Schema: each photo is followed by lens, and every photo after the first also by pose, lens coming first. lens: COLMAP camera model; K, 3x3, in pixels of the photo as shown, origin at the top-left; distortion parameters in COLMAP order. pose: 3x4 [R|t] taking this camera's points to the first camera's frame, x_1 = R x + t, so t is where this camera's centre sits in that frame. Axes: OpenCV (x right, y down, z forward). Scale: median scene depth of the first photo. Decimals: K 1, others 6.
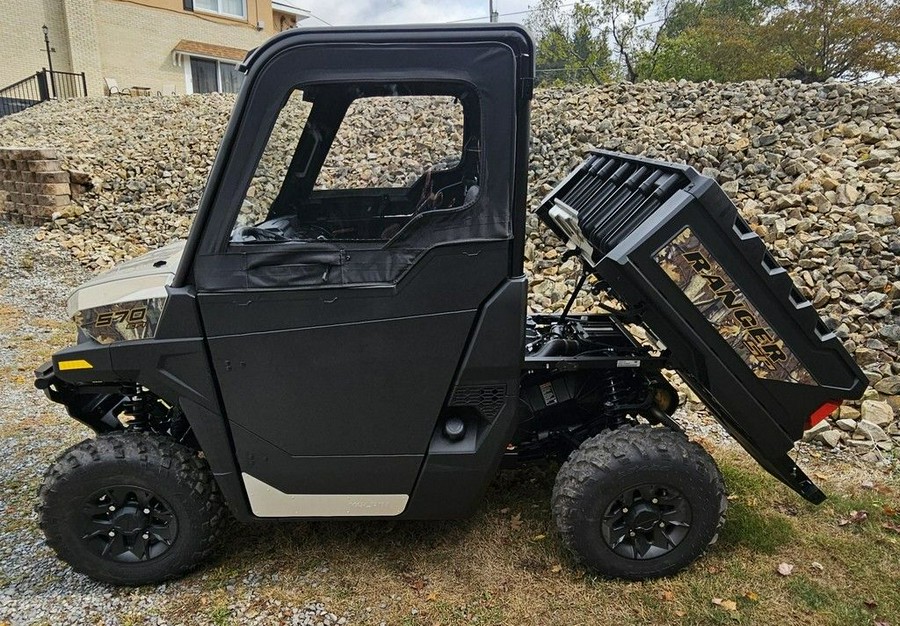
lens RADIAL K [[604.8, 0, 467.7], [0, 604.8, 360.1], [0, 0, 1]] dist [-0.000828, -0.000696]
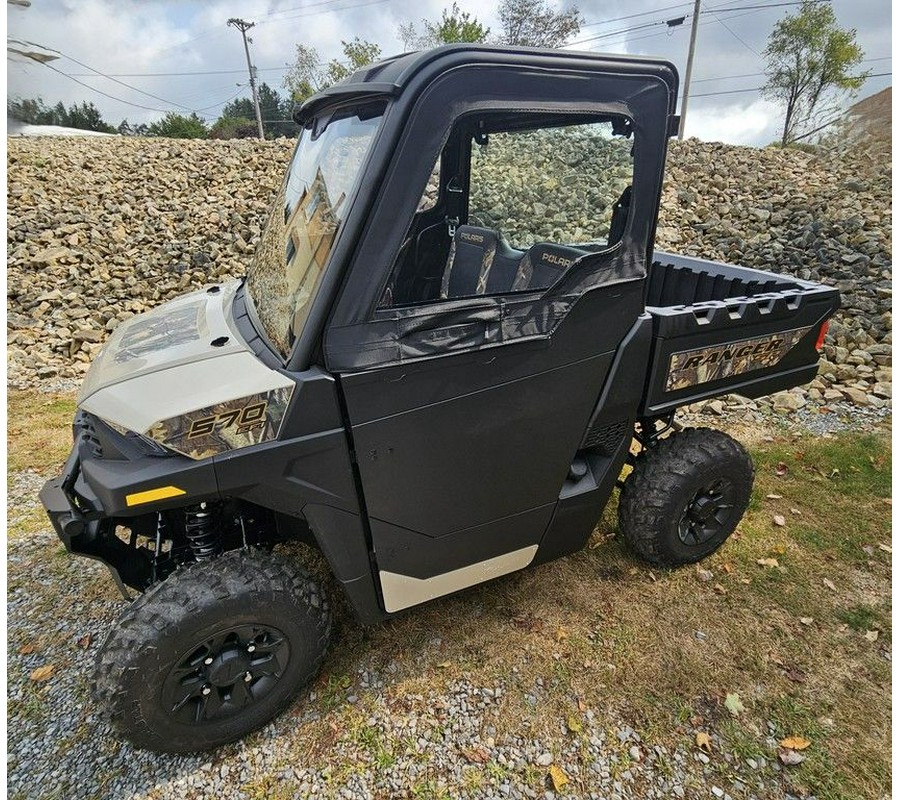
lens RADIAL K [[501.3, 0, 449.3], [0, 501.3, 377.4], [0, 0, 1]] dist [-0.004760, -0.000877]
pose [[0.924147, -0.146000, 0.353039, -0.478081], [0.137919, 0.989275, 0.048087, -0.104283], [-0.356274, 0.004252, 0.934372, 0.289298]]
